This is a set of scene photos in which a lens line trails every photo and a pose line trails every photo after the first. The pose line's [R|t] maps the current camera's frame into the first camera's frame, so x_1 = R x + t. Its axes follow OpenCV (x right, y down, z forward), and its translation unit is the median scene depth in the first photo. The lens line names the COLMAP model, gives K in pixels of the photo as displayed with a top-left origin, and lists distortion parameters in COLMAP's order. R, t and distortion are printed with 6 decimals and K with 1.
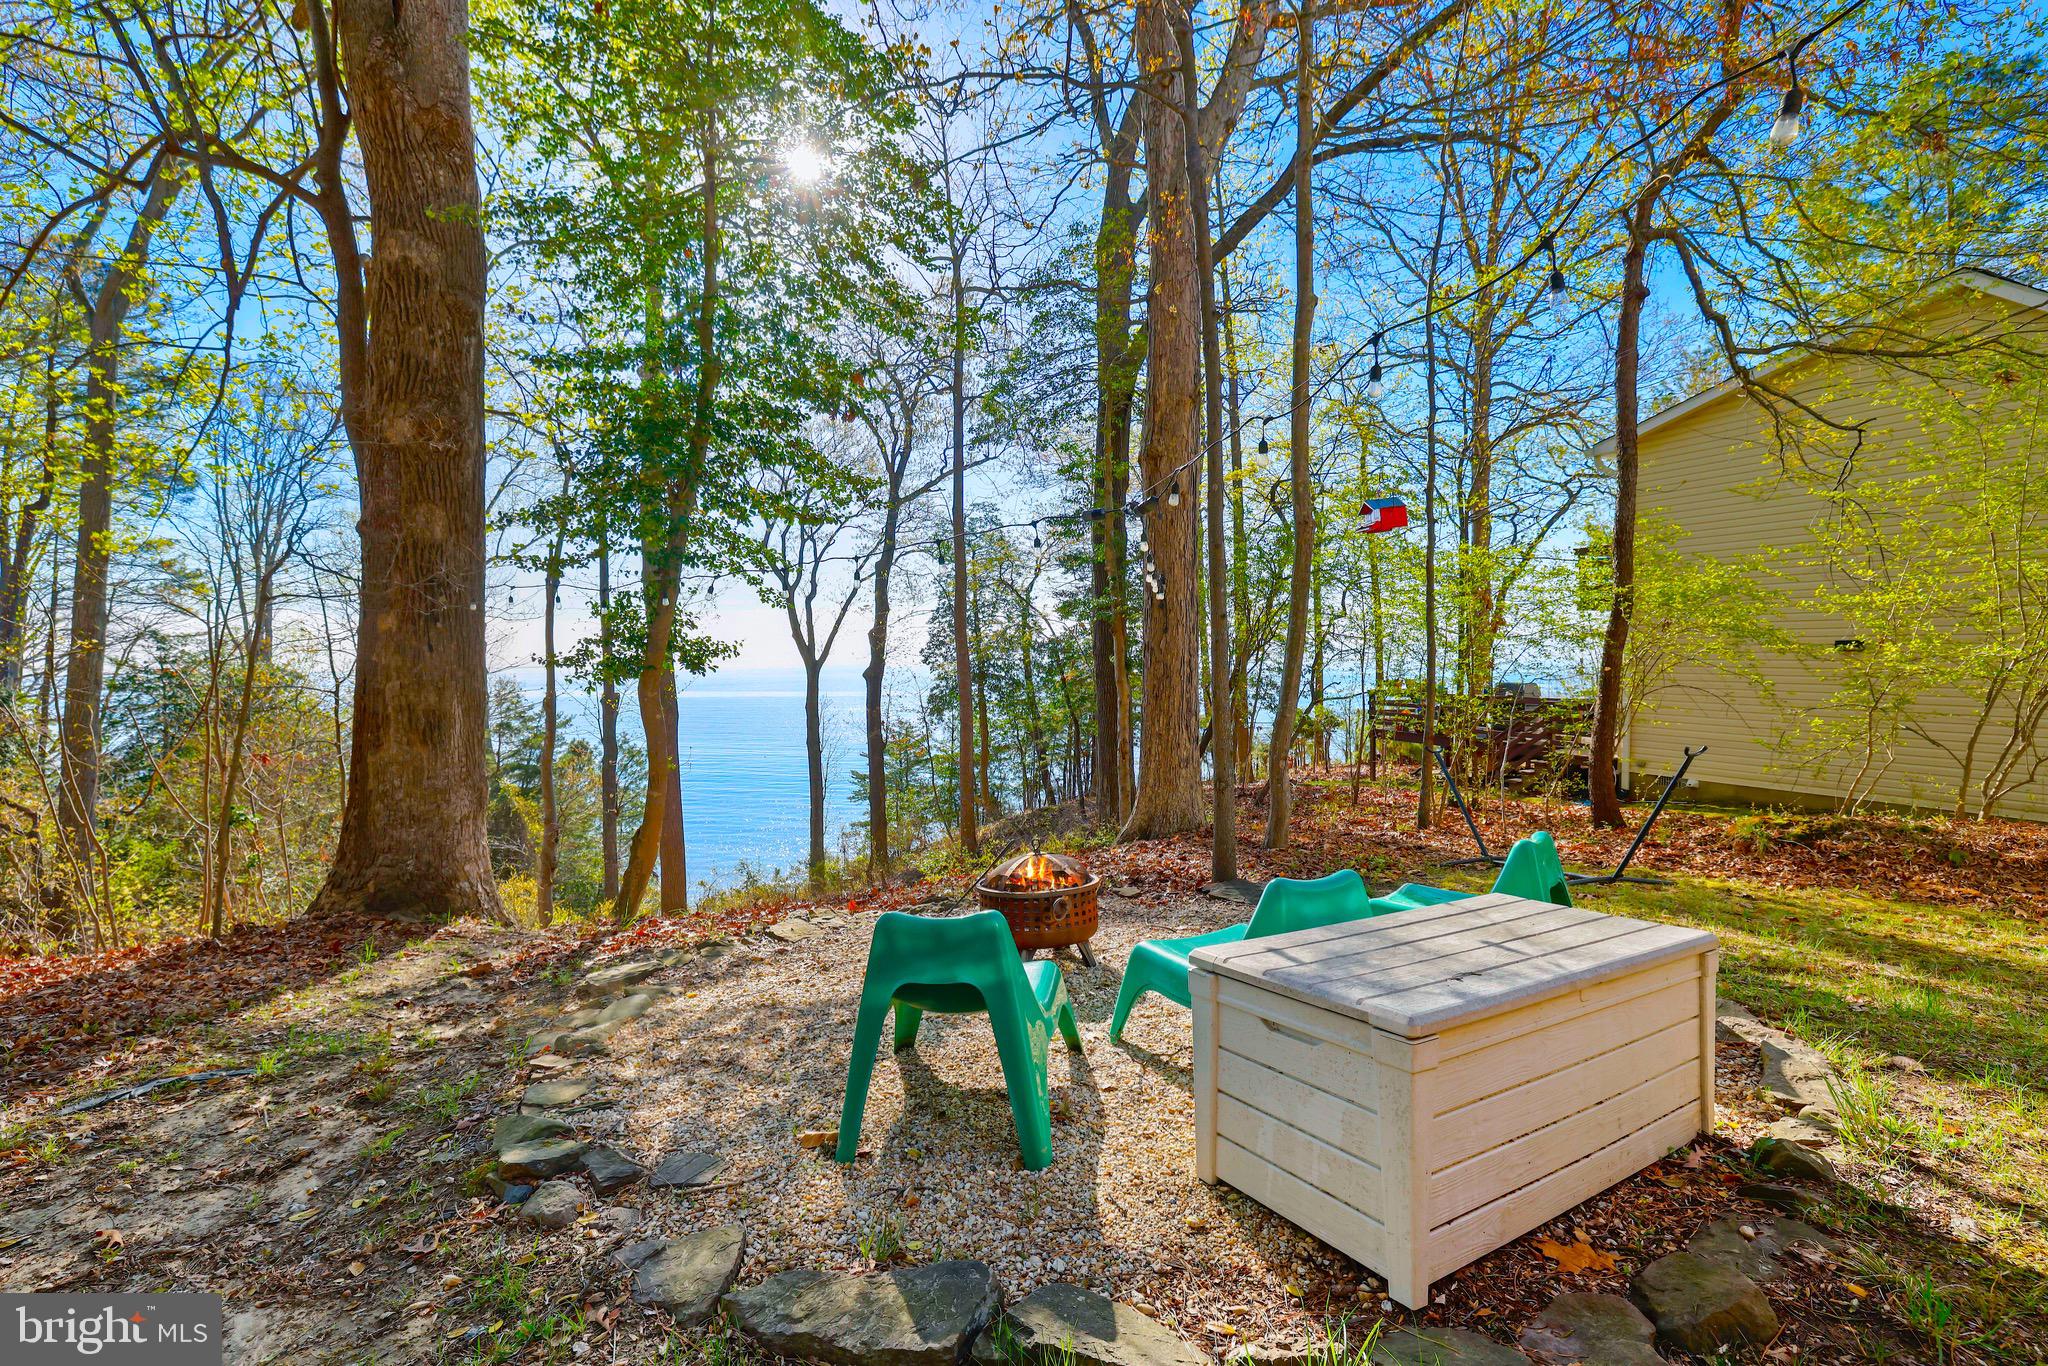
lens RADIAL K [[917.5, 0, 1024.0], [0, 917.5, 683.0], [0, 0, 1]] dist [-0.021873, -0.000137]
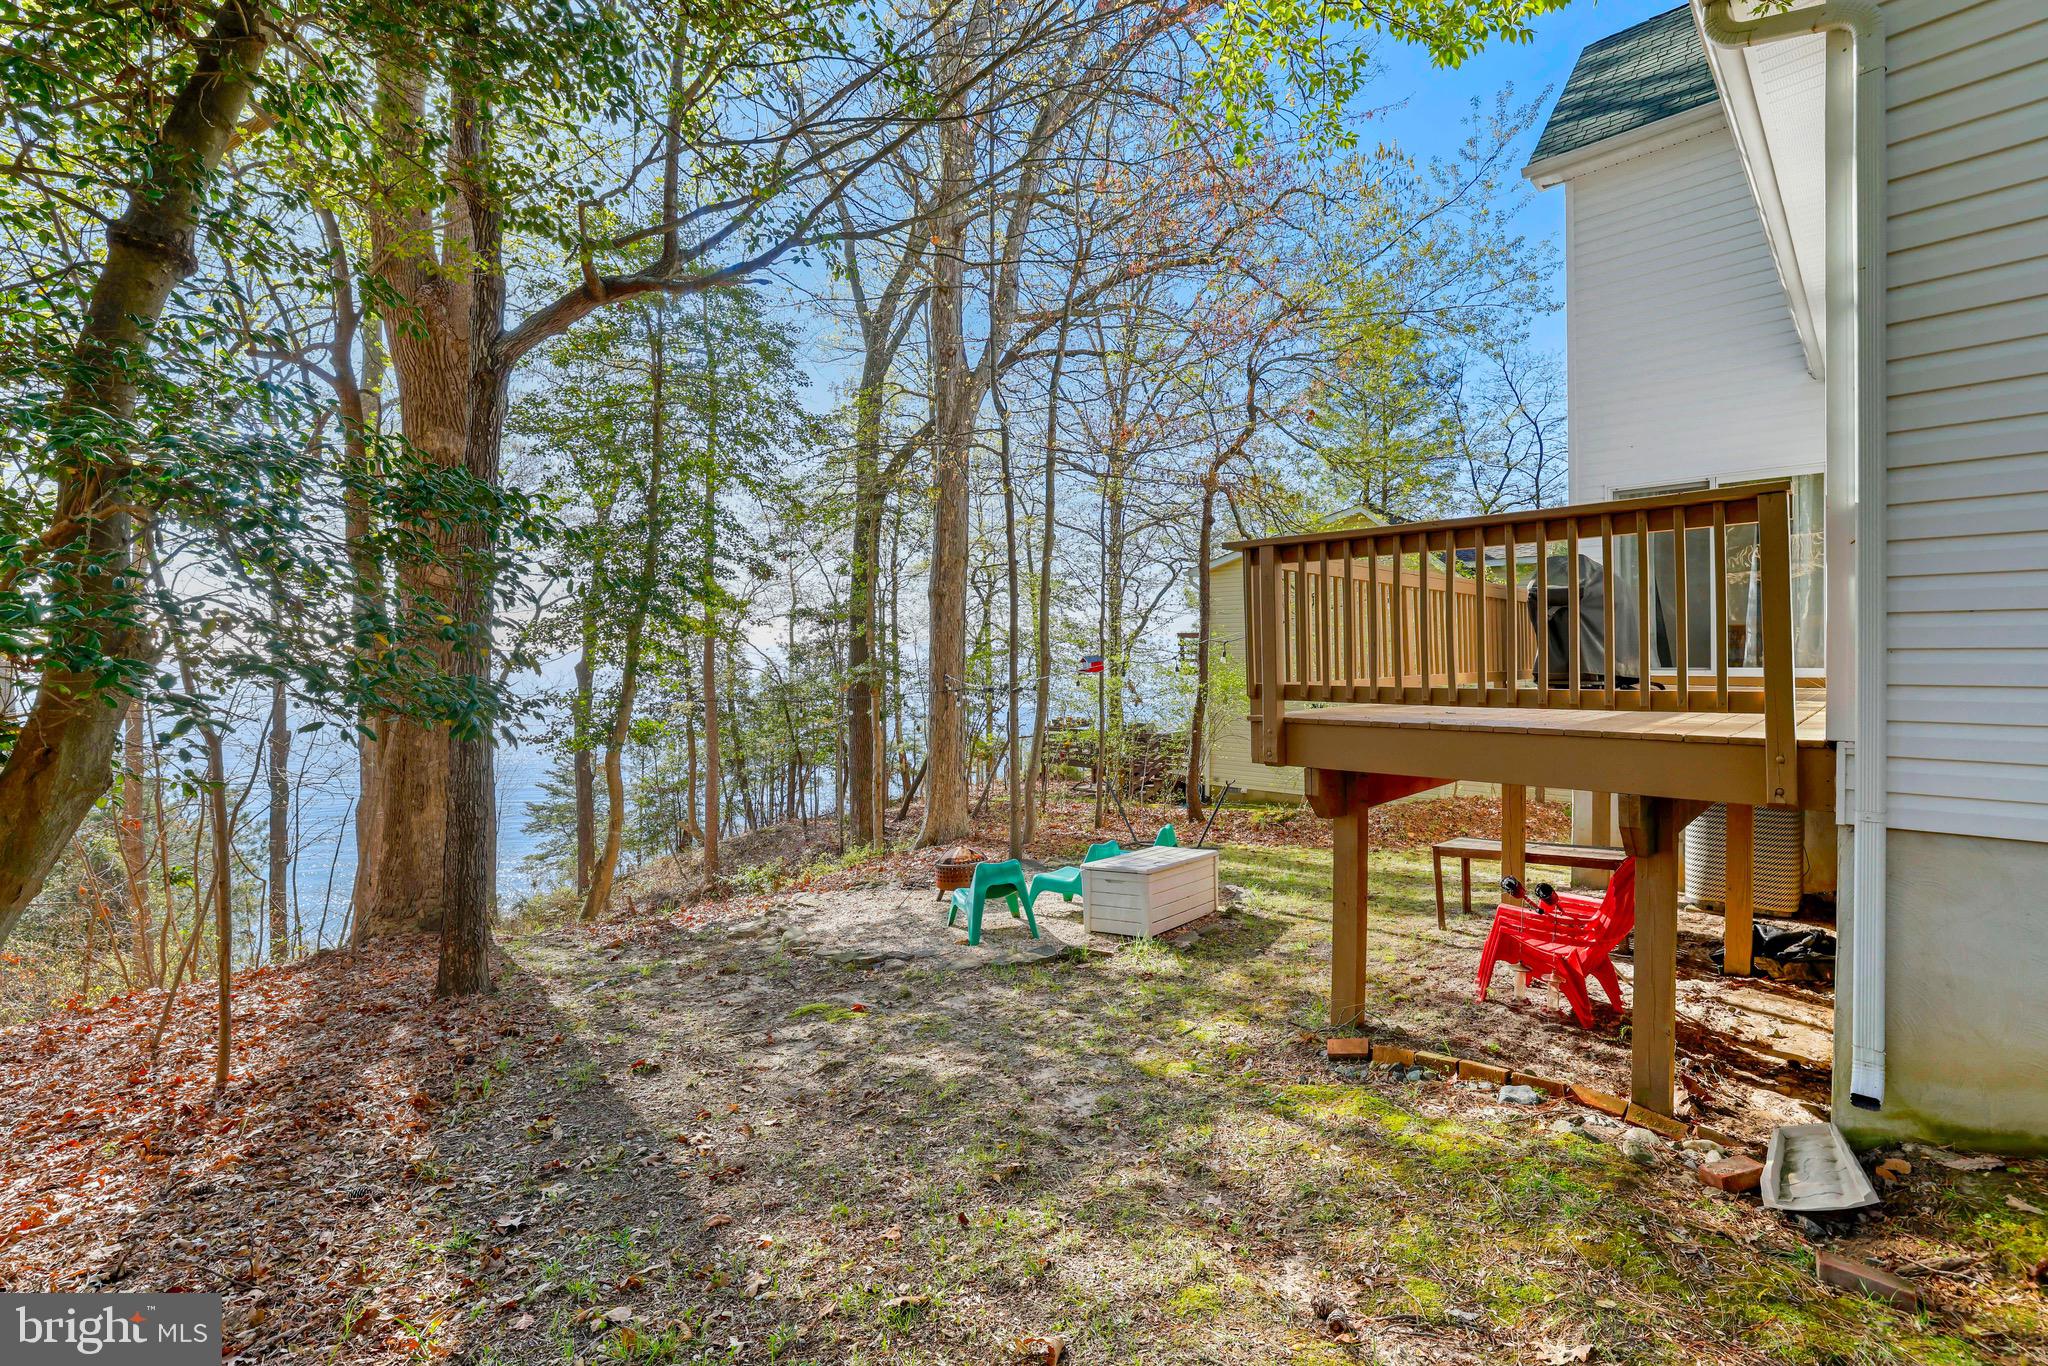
lens RADIAL K [[917.5, 0, 1024.0], [0, 917.5, 683.0], [0, 0, 1]] dist [-0.021873, -0.000137]
pose [[0.928968, 0.001226, 0.370158, -0.286567], [0.003720, 0.999913, -0.012647, -0.077597], [-0.370142, 0.013125, 0.928883, -0.468677]]
